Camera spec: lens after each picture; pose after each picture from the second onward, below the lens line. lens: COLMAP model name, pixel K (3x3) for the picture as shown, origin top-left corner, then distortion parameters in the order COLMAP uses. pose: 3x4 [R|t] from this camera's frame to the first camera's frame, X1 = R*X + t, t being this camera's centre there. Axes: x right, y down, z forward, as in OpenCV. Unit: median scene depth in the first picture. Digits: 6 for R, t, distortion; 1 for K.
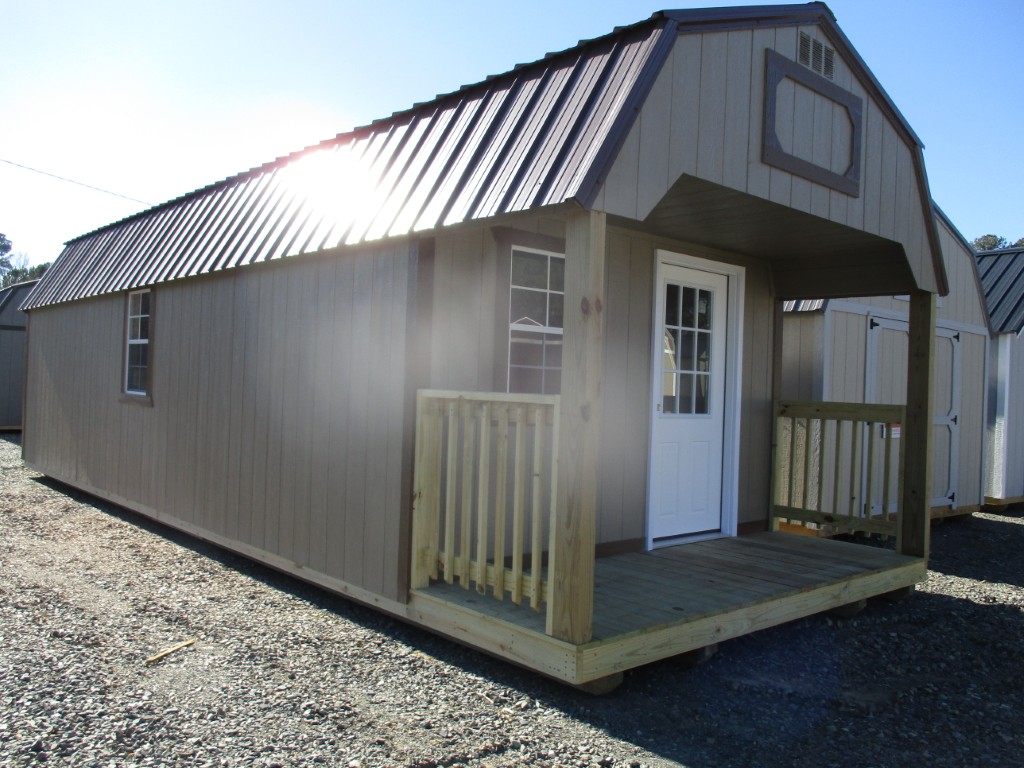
lens RADIAL K [[848.4, 0, 514.5], [0, 848.4, 383.8], [0, 0, 1]] dist [-0.031852, 0.028983]
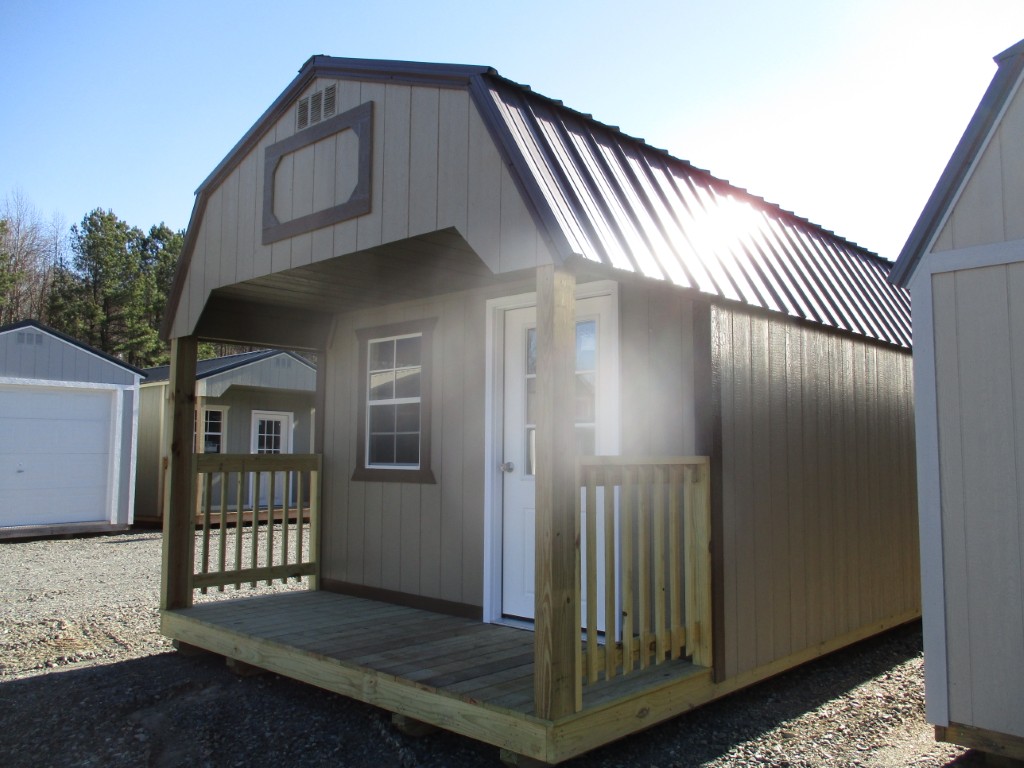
lens RADIAL K [[848.4, 0, 514.4], [0, 848.4, 384.0], [0, 0, 1]] dist [-0.031852, 0.028983]
pose [[0.087251, -0.117686, -0.989210, 1.362926], [-0.001252, 0.992984, -0.118246, 0.058549], [0.996186, 0.011556, 0.086492, 1.173791]]
